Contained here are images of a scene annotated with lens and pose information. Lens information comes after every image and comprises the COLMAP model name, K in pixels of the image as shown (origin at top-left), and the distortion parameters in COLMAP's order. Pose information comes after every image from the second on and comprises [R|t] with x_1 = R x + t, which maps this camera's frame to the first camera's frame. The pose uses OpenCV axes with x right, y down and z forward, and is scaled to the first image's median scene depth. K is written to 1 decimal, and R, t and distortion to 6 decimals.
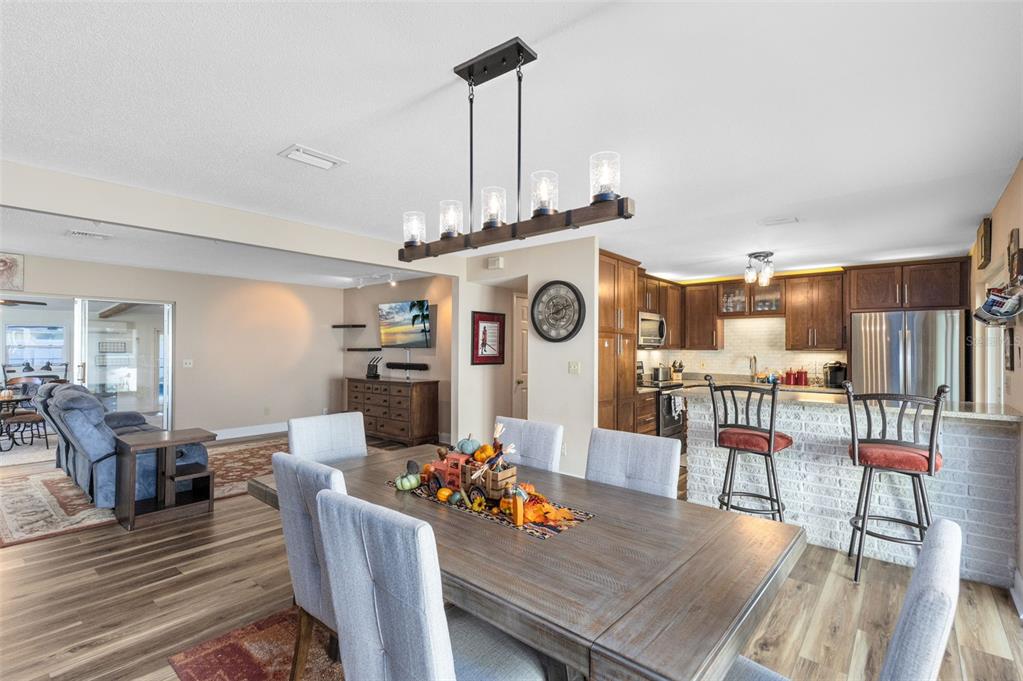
lens RADIAL K [[475.8, 0, 508.5], [0, 475.8, 346.0], [0, 0, 1]] dist [0.014761, -0.000331]
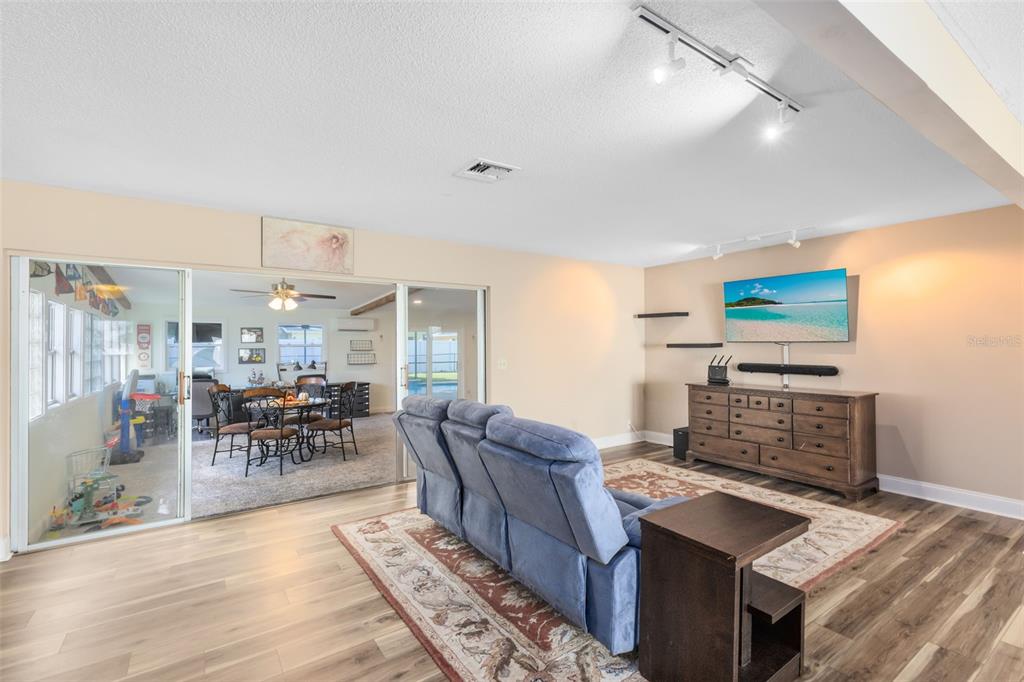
lens RADIAL K [[464.0, 0, 512.0], [0, 464.0, 341.0], [0, 0, 1]] dist [0.001501, 0.000139]
pose [[0.965847, -0.009729, -0.258932, -0.447702], [0.009081, 0.999952, -0.003700, 0.000857], [0.258955, 0.001222, 0.965889, 0.266164]]
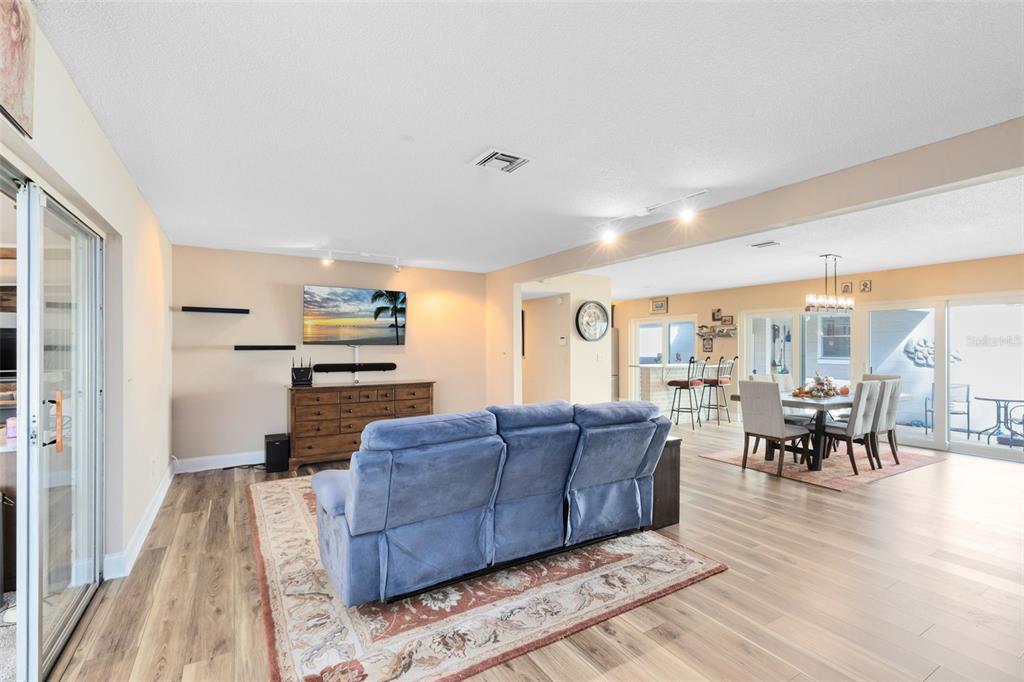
lens RADIAL K [[464.0, 0, 512.0], [0, 464.0, 341.0], [0, 0, 1]] dist [0.001501, 0.000139]
pose [[0.315190, 0.006417, 0.949007, -0.949684], [-0.002569, 0.999979, -0.005909, 0.001057], [-0.949025, -0.000576, 0.315200, 0.527543]]
